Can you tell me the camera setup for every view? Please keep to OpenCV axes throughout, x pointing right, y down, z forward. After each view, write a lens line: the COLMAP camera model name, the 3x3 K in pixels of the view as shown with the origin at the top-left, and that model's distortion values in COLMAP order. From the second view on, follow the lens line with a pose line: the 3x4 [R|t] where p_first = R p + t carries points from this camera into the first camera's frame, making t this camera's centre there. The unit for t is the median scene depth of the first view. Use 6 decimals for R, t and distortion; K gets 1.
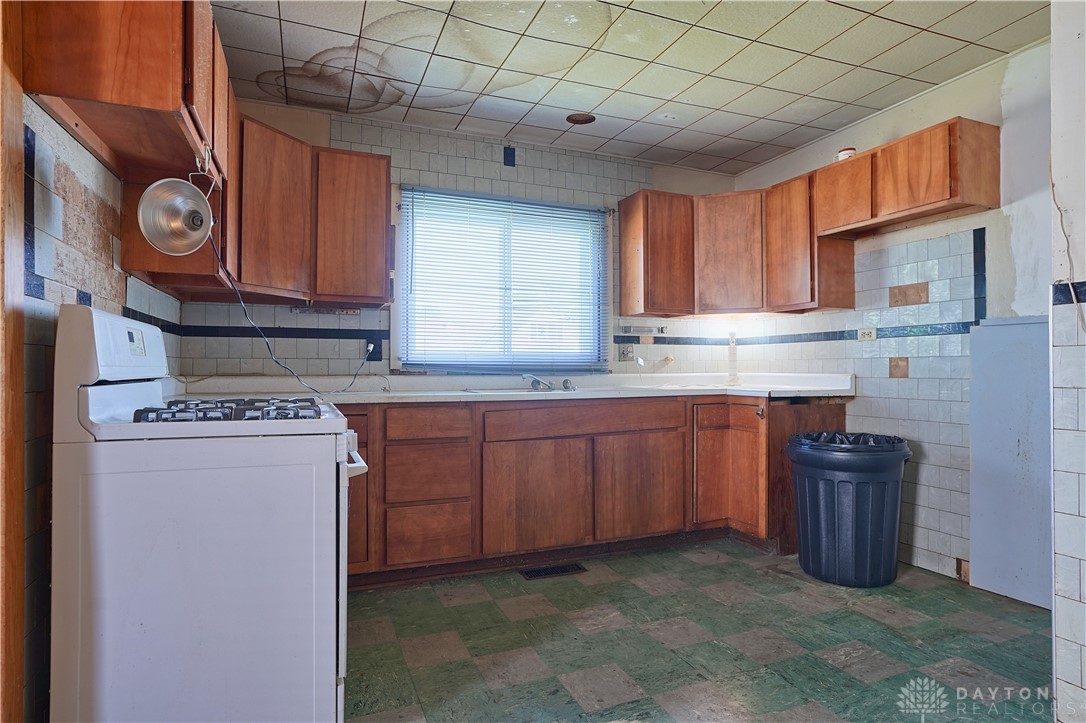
lens RADIAL K [[583.0, 0, 540.9], [0, 583.0, 365.4], [0, 0, 1]] dist [-0.025100, 0.003435]
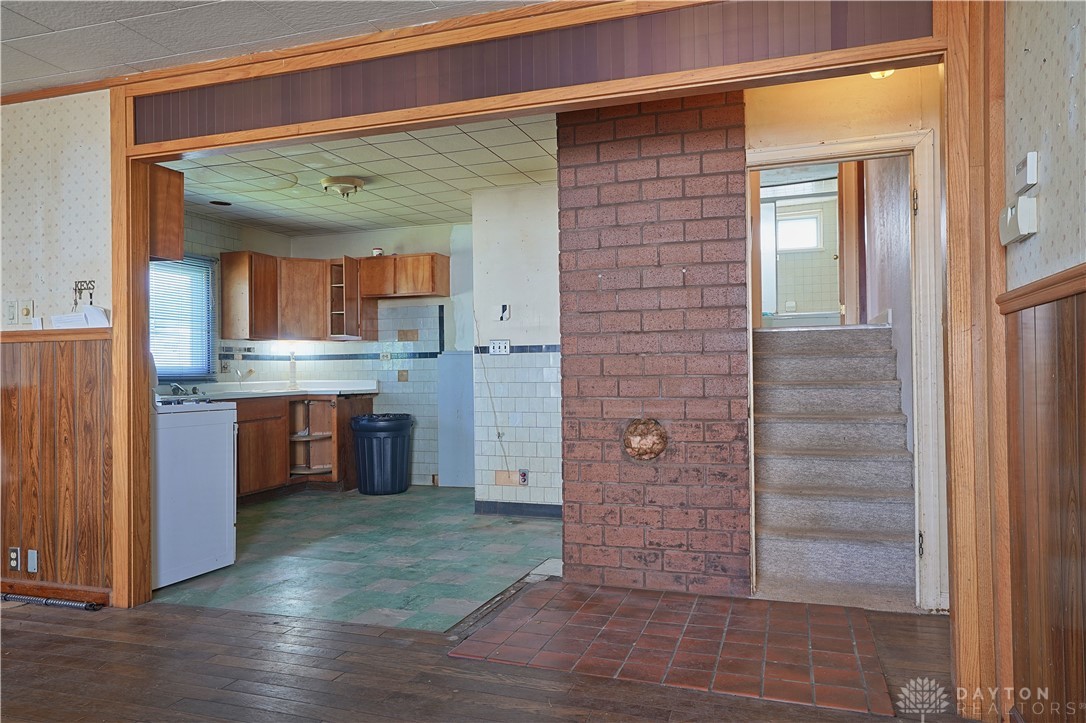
lens RADIAL K [[767.7, 0, 543.3], [0, 767.7, 362.9], [0, 0, 1]] dist [0.003082, 0.010563]
pose [[0.655133, 0.004618, 0.755500, -0.833861], [0.007628, 0.999890, -0.012727, -0.002365], [-0.755475, 0.014101, 0.655025, -0.826785]]
